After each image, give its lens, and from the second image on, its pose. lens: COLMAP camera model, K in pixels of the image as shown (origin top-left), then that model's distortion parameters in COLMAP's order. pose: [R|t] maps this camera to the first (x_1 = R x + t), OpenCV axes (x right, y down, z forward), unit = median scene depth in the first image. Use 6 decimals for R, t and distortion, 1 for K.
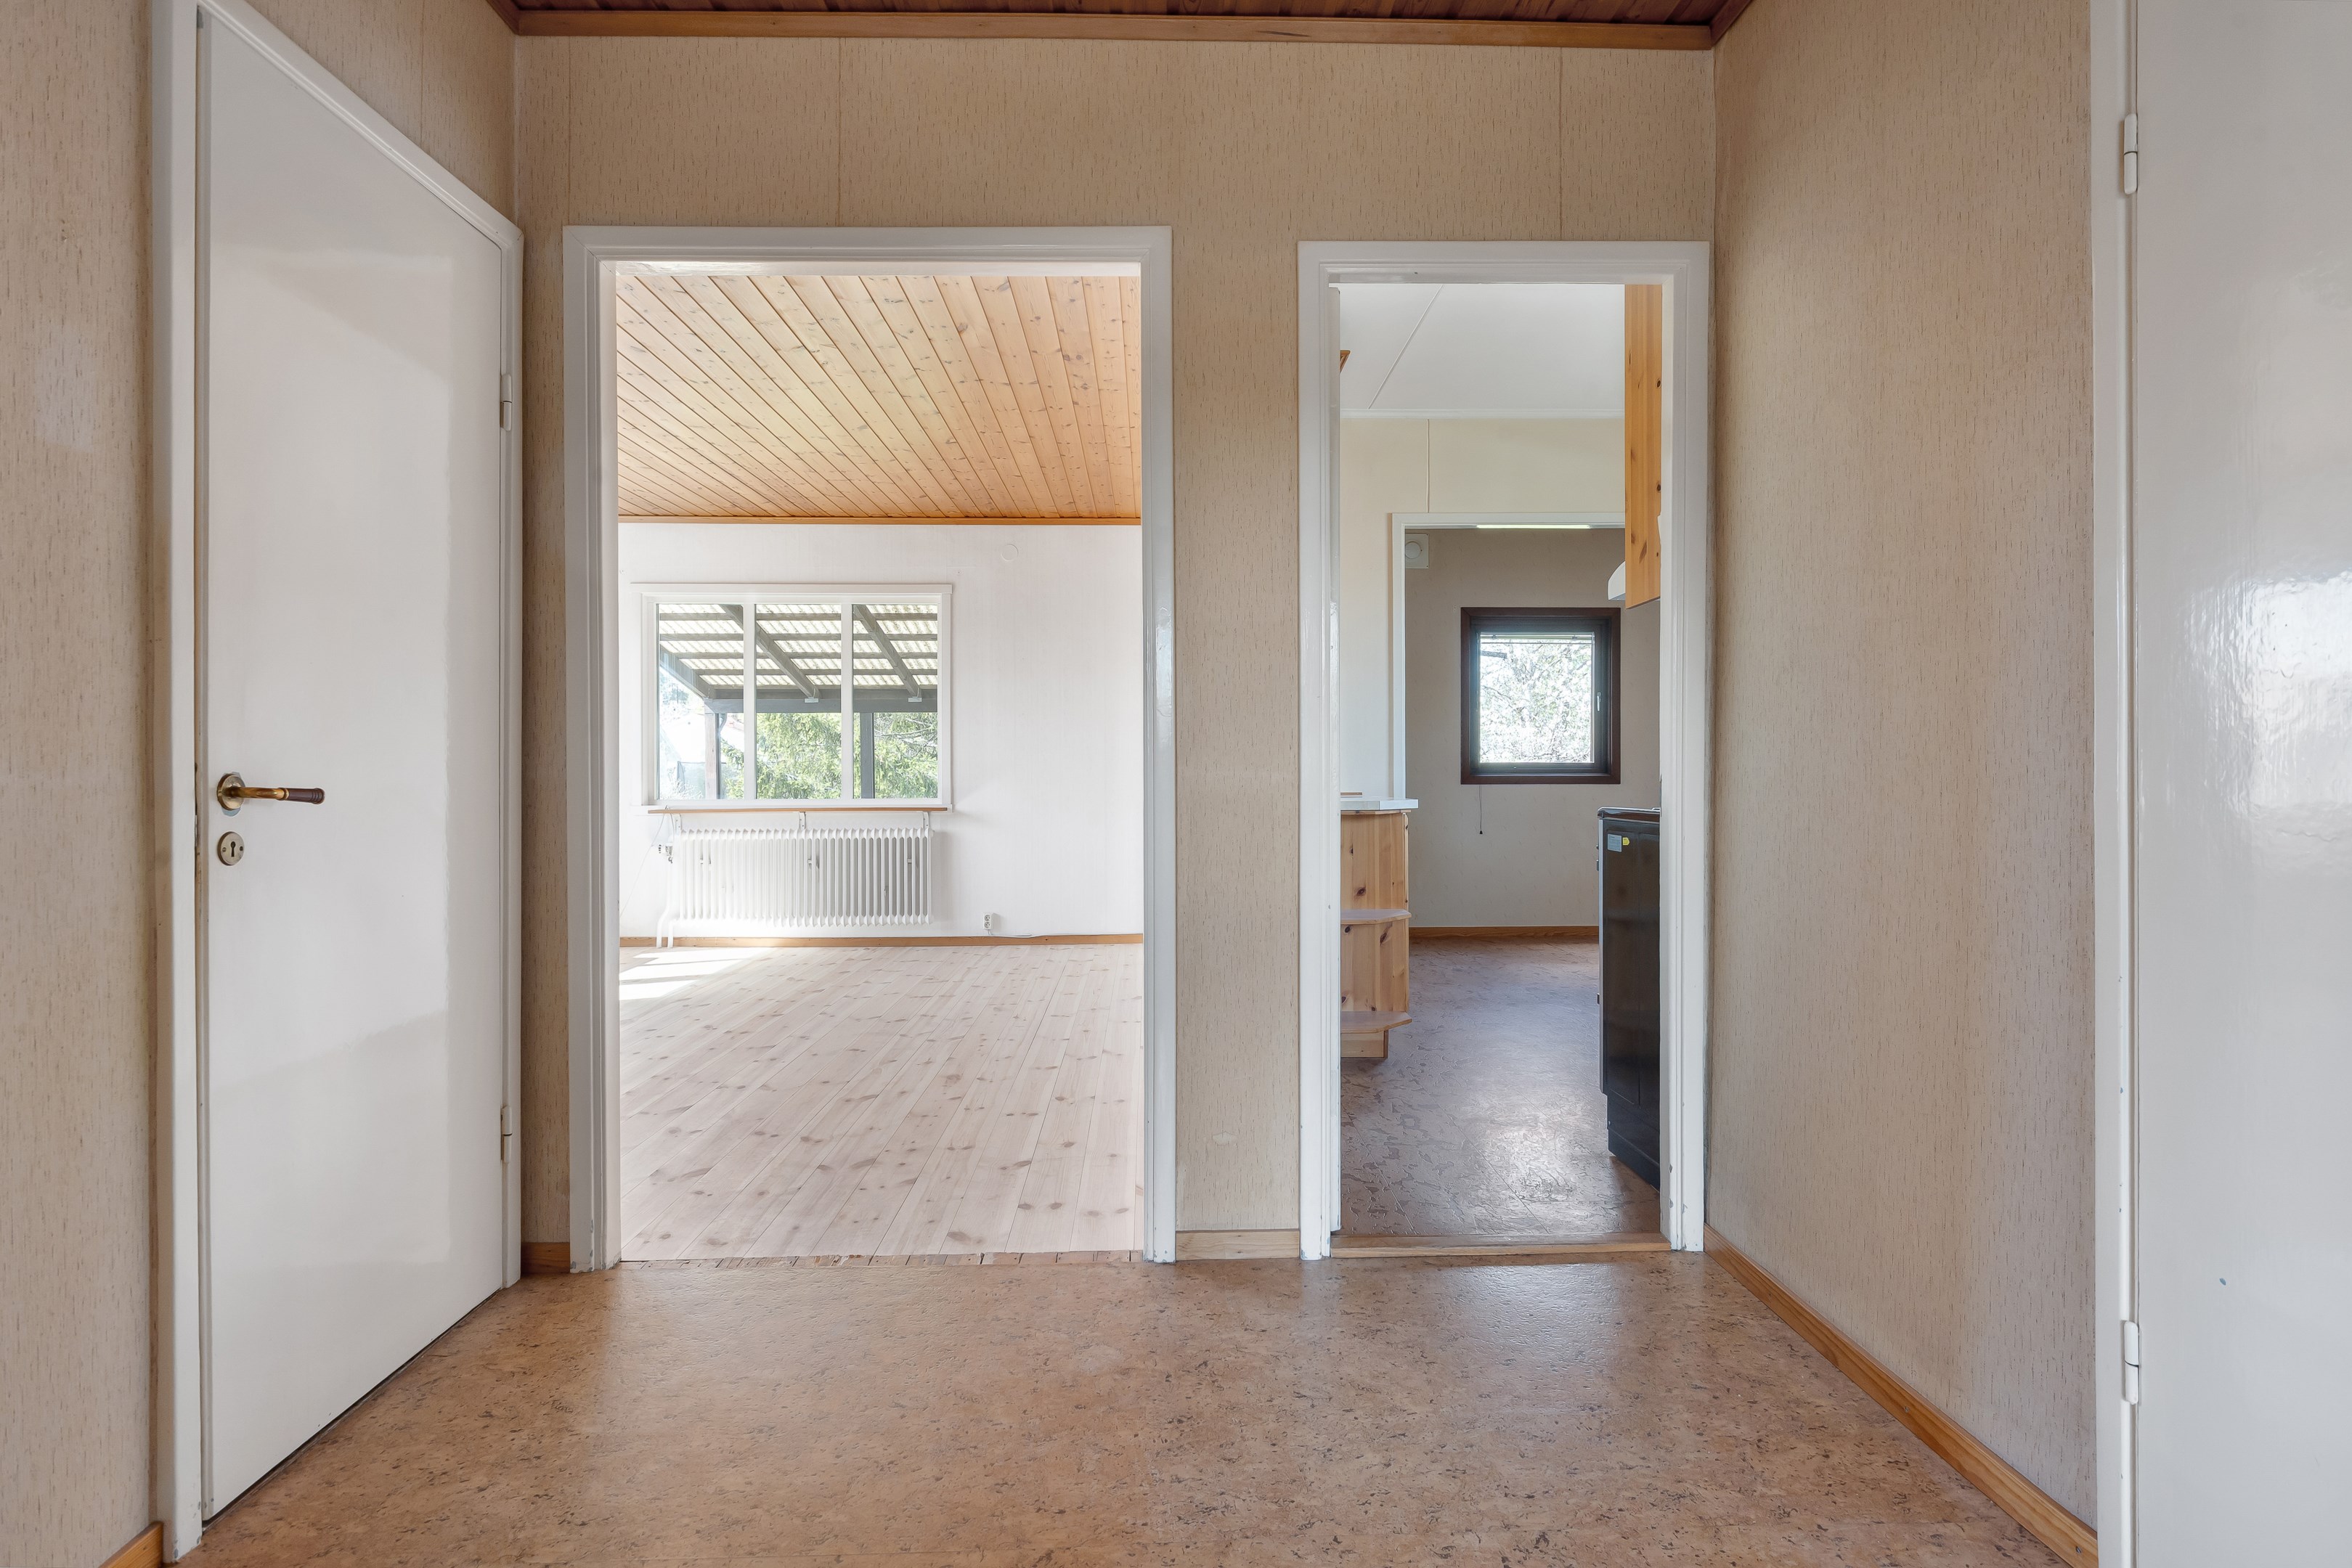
lens RADIAL K [[1175.1, 0, 1176.0], [0, 1175.1, 784.0], [0, 0, 1]] dist [-0.000322, -0.000102]
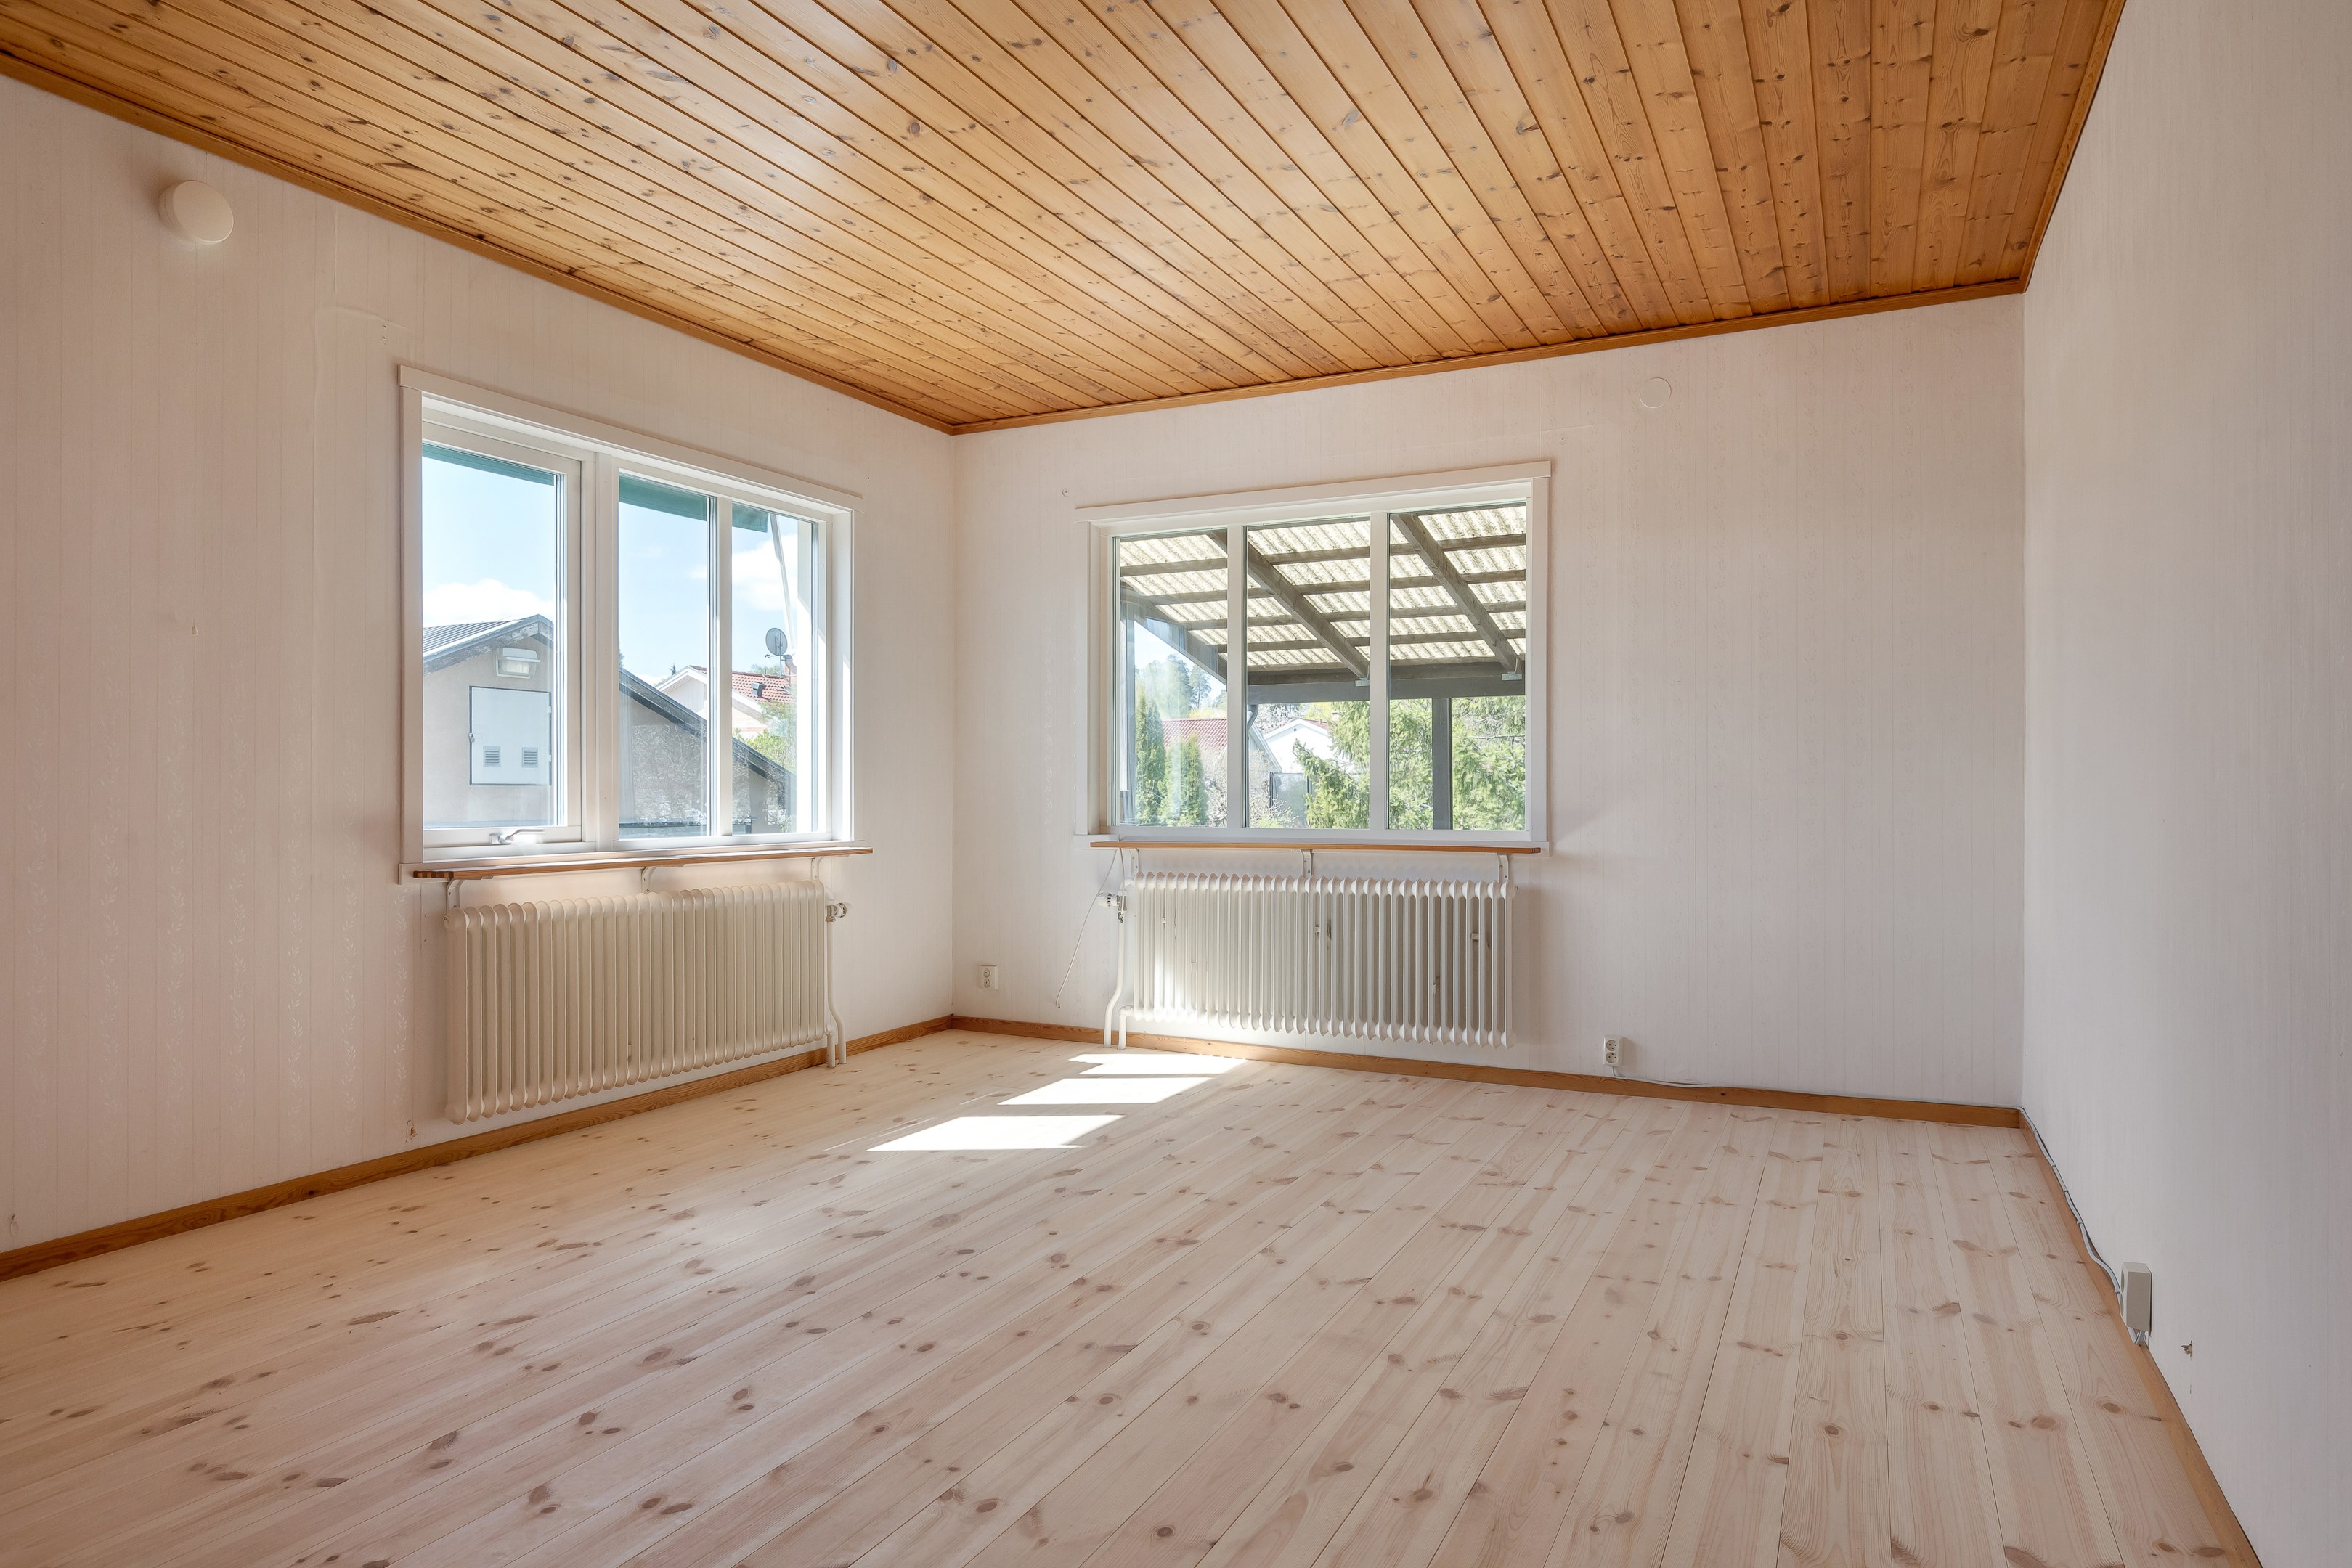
lens RADIAL K [[1423.4, 0, 1176.0], [0, 1423.4, 784.0], [0, 0, 1]] dist [0.000699, -0.000825]
pose [[0.889861, 0.002565, -0.456225, -0.034919], [-0.007600, 0.999929, -0.009201, -0.003346], [0.456169, 0.011655, 0.889817, 0.294337]]
